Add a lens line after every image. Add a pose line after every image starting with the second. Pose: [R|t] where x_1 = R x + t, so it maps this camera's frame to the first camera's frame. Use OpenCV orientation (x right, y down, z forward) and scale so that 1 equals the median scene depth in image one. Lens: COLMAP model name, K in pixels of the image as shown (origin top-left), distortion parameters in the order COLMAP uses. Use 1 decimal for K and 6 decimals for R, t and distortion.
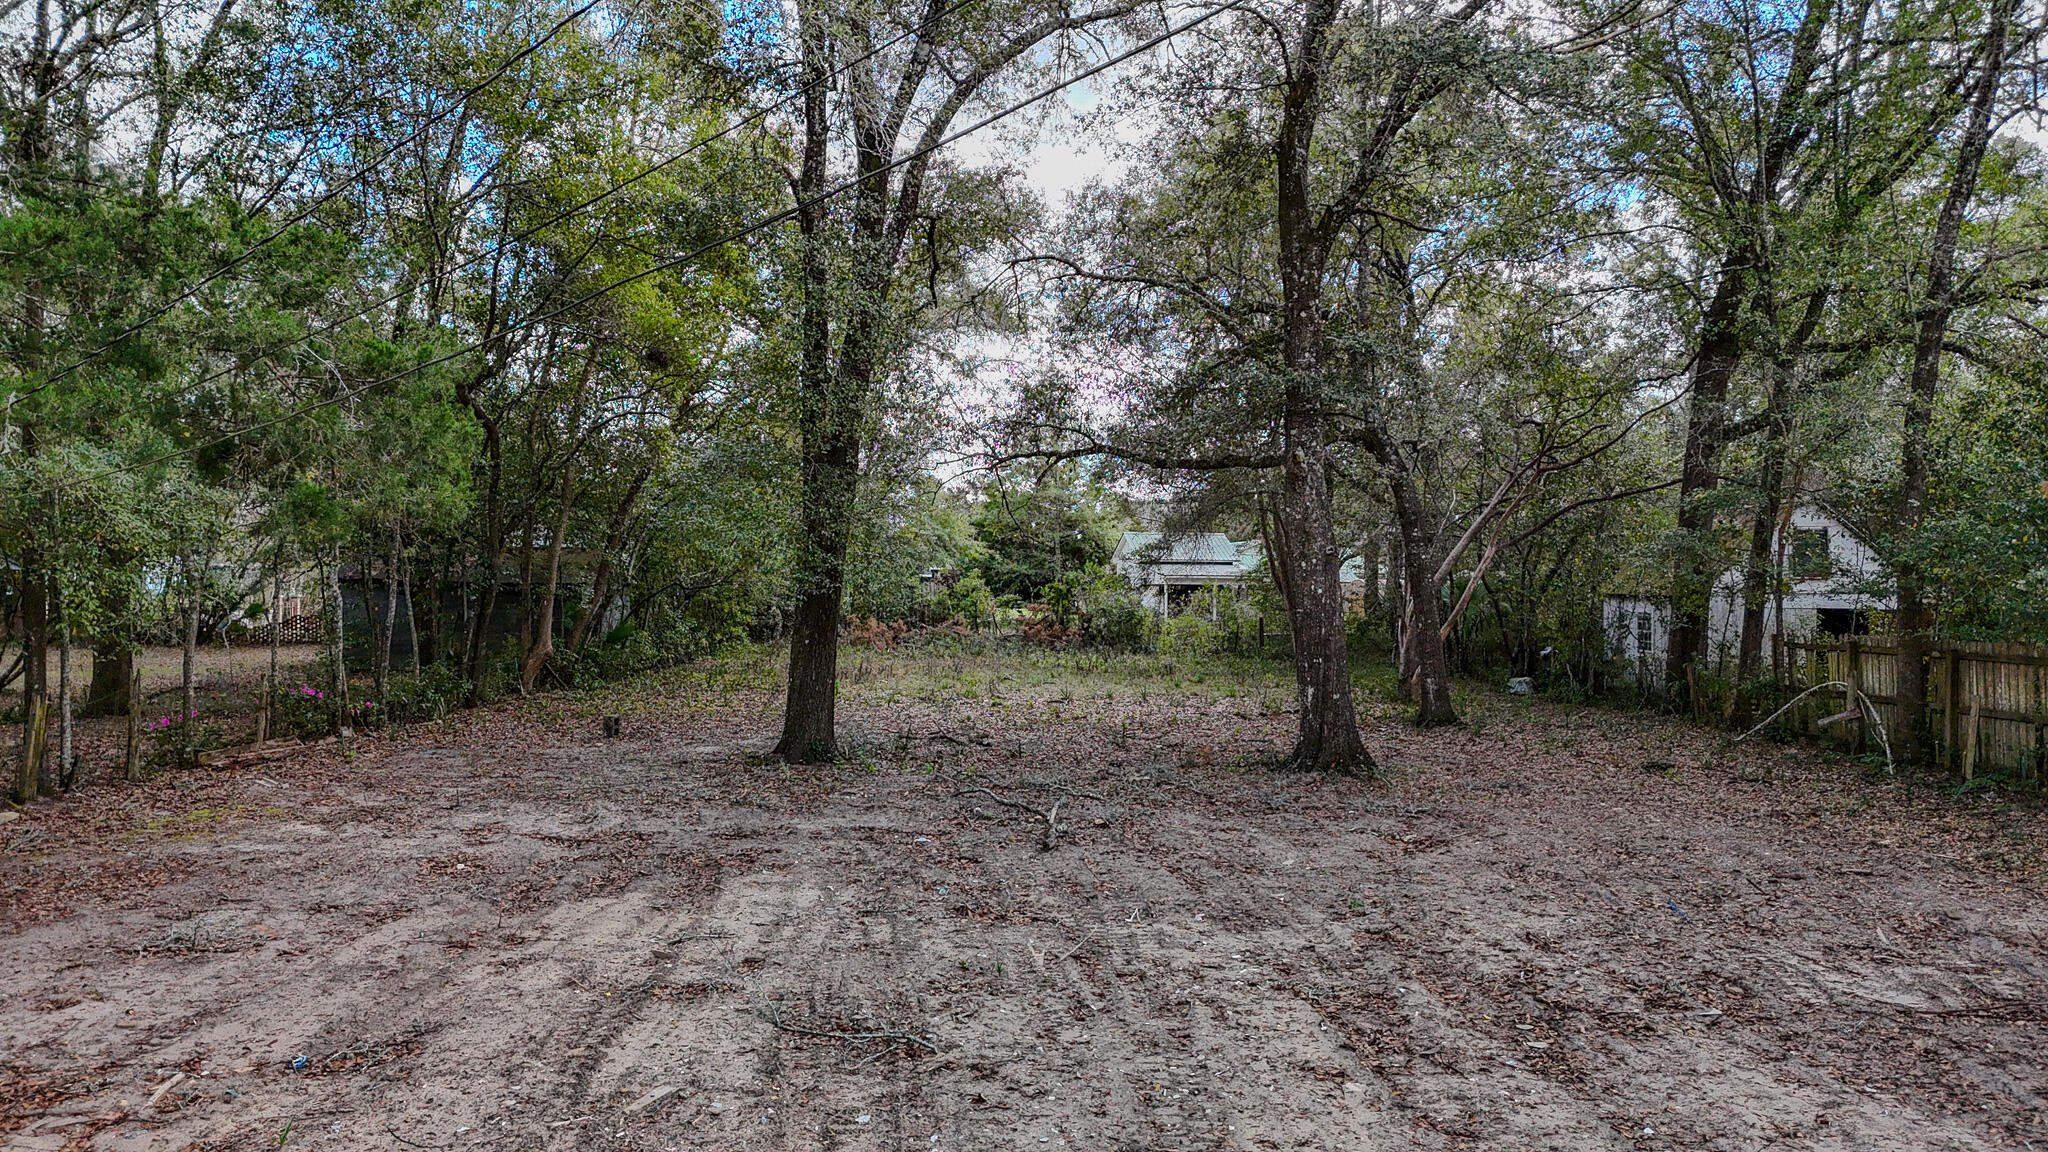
lens RADIAL K [[1588.0, 0, 1022.4], [0, 1588.0, 576.0], [0, 0, 1]] dist [0.005315, 0.000741]
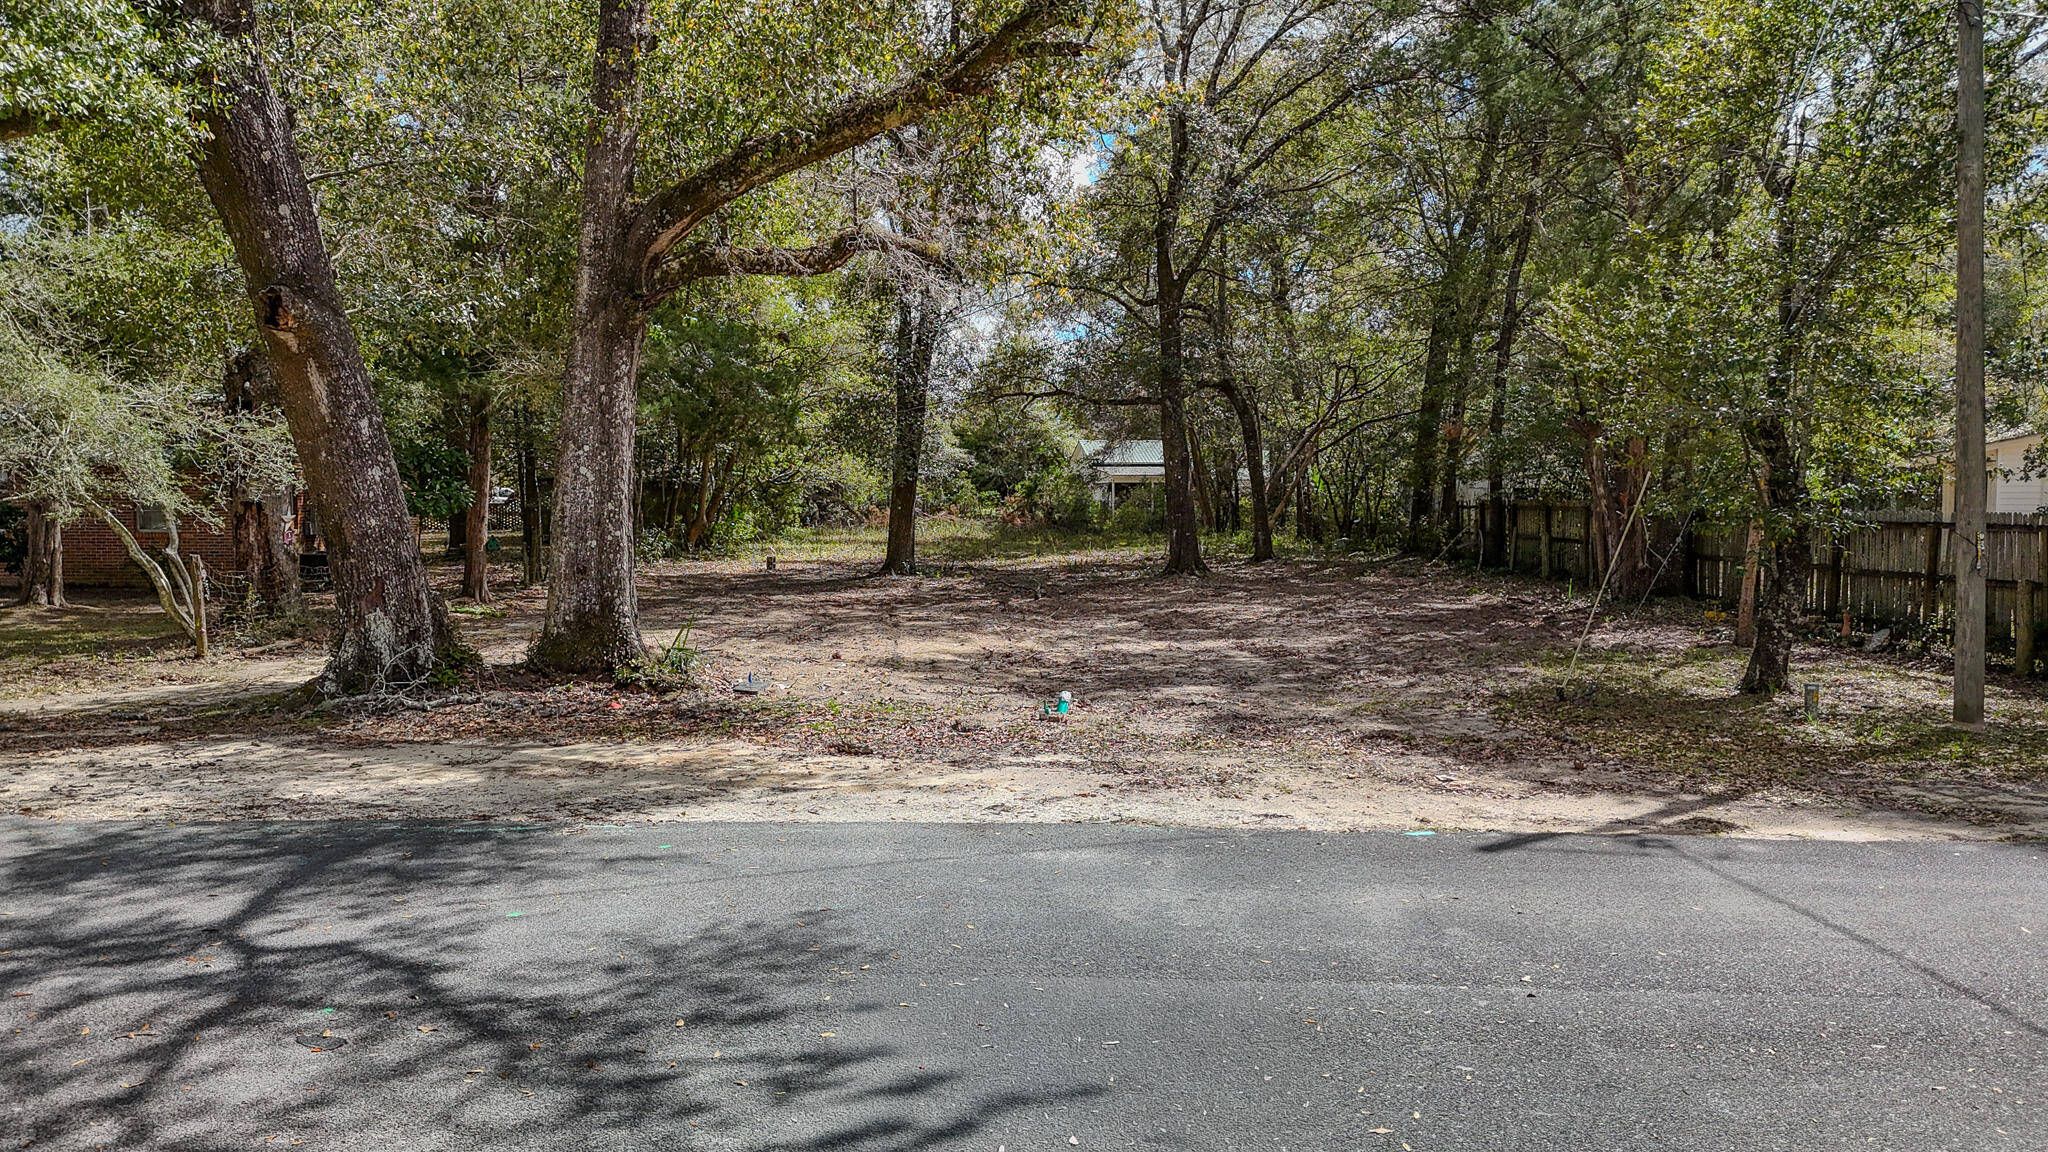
lens RADIAL K [[1588.0, 0, 1021.1], [0, 1588.0, 587.6], [0, 0, 1]] dist [0.005315, 0.000741]
pose [[0.999713, -0.003249, 0.023753, -0.016135], [0.001694, 0.997872, 0.065188, 0.007752], [-0.023914, -0.065129, 0.997590, -0.340939]]
